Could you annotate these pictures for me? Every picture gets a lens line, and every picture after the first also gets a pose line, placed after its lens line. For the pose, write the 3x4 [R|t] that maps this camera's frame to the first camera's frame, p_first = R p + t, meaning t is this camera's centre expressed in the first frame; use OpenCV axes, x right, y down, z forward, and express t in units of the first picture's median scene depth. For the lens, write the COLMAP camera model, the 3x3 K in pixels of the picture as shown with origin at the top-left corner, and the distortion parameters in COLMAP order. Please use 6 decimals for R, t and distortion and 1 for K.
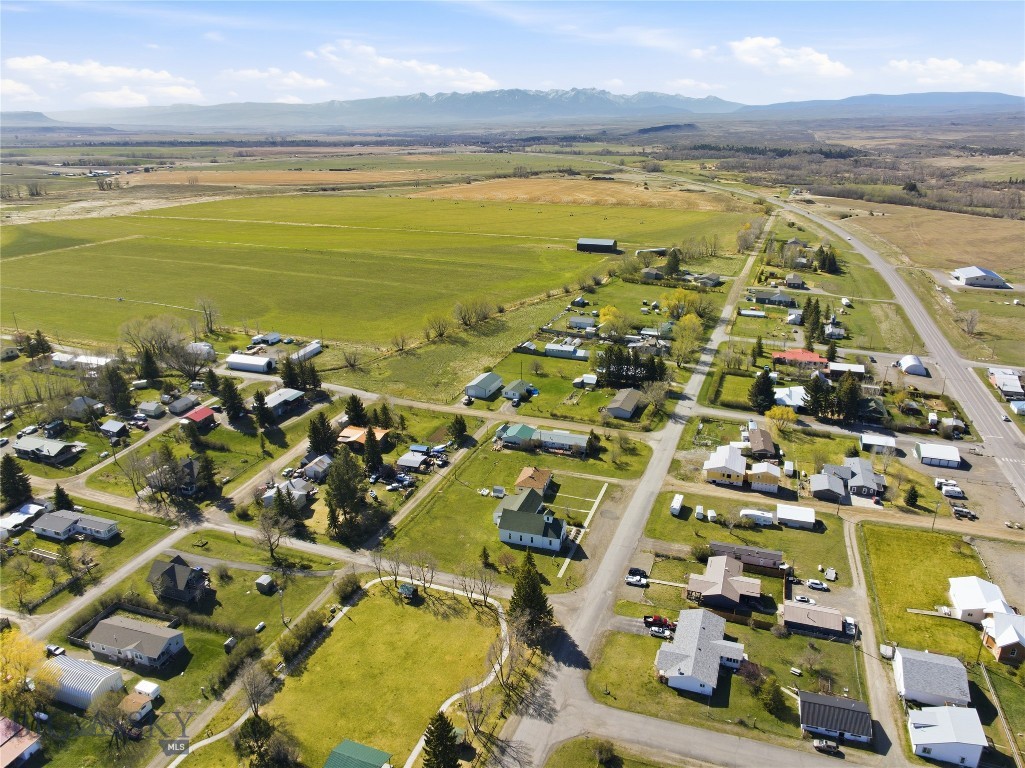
lens RADIAL K [[719.8, 0, 518.9], [0, 719.8, 381.5], [0, 0, 1]] dist [-0.042157, 0.009555]
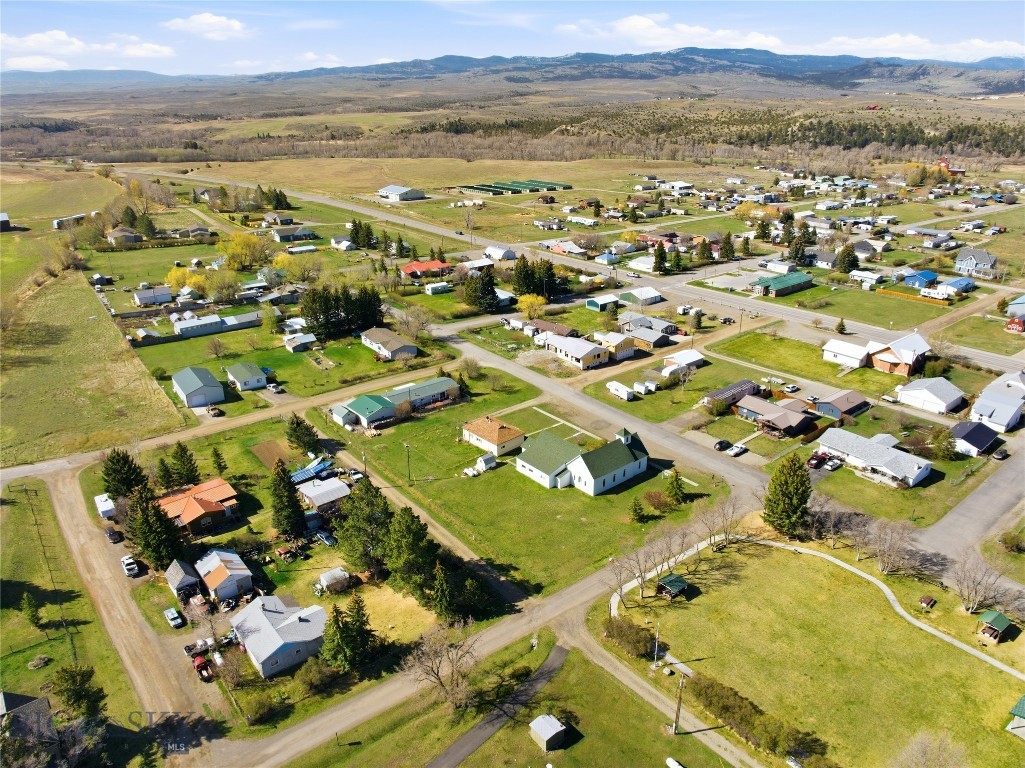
lens RADIAL K [[719.8, 0, 518.9], [0, 719.8, 381.5], [0, 0, 1]] dist [-0.042157, 0.009555]
pose [[0.529023, -0.315157, 0.787915, -0.440234], [0.293508, 0.939130, 0.178574, -0.032265], [-0.796234, 0.136789, 0.589322, 0.434565]]
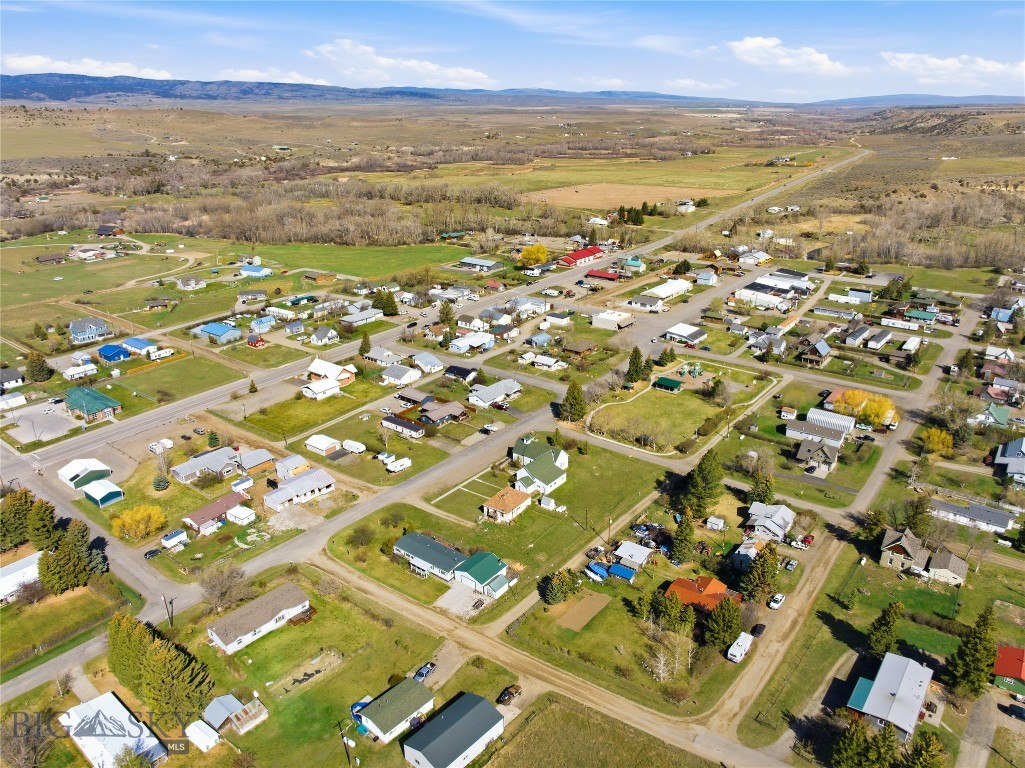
lens RADIAL K [[719.8, 0, 518.9], [0, 719.8, 381.5], [0, 0, 1]] dist [-0.042157, 0.009555]
pose [[-0.946148, -0.110078, 0.304445, -0.214295], [0.118242, 0.757941, 0.641517, -0.477951], [-0.301368, 0.642969, -0.704108, 1.273181]]
